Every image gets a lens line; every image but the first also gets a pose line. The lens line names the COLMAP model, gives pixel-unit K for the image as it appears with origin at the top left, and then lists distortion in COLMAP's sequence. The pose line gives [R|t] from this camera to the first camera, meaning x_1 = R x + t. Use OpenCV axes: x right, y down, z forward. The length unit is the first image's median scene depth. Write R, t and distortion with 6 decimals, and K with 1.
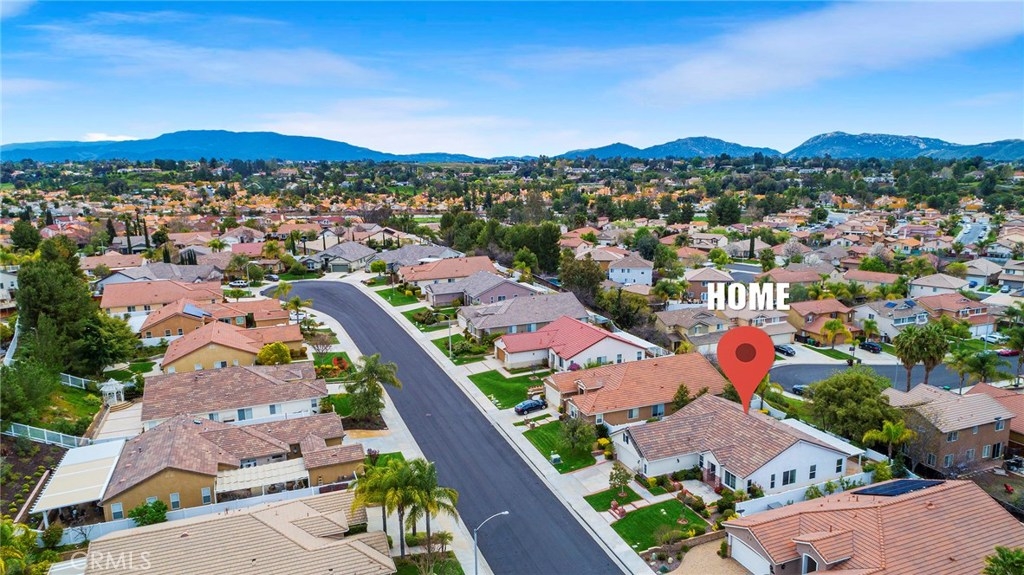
lens RADIAL K [[691.5, 0, 515.2], [0, 691.5, 287.3], [0, 0, 1]] dist [-0.012202, 0.002764]
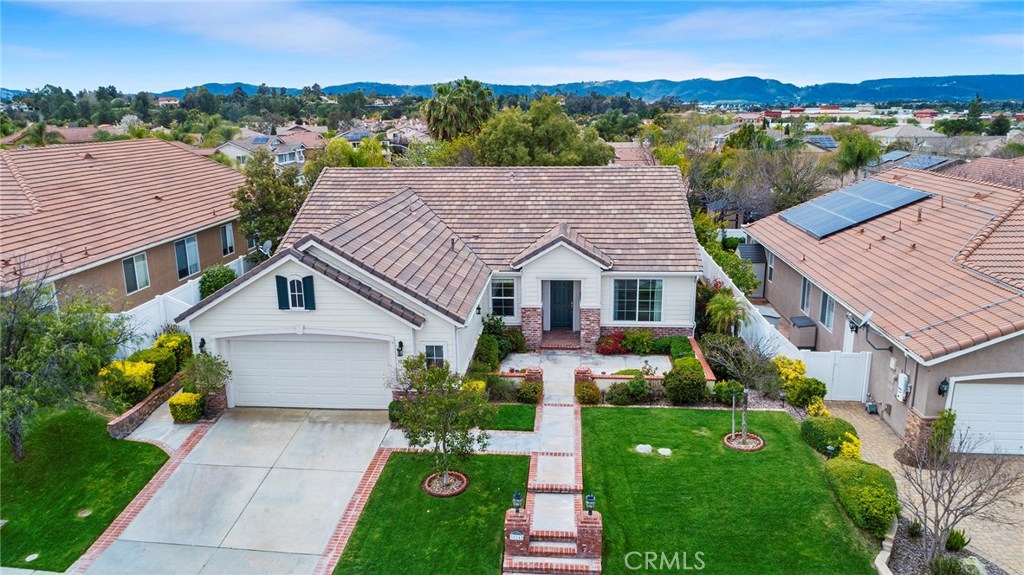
lens RADIAL K [[746.3, 0, 512.0], [0, 746.3, 287.5], [0, 0, 1]] dist [-0.014012, 0.002392]
pose [[0.443999, -0.203866, 0.872527, -0.030065], [0.167220, 0.975518, 0.142837, 0.159392], [-0.880285, 0.082485, 0.467219, 0.670510]]
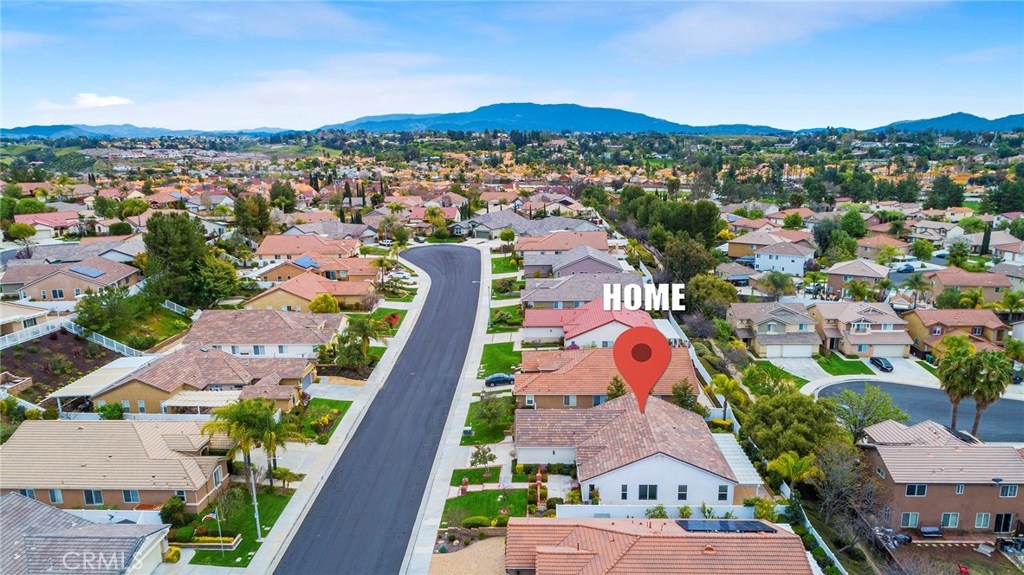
lens RADIAL K [[691.5, 0, 515.2], [0, 691.5, 287.3], [0, 0, 1]] dist [-0.012202, 0.002764]
pose [[0.914343, 0.090717, -0.394649, 0.436430], [-0.074998, 0.995660, 0.055112, -0.019249], [0.397935, -0.020793, 0.917178, 0.089648]]
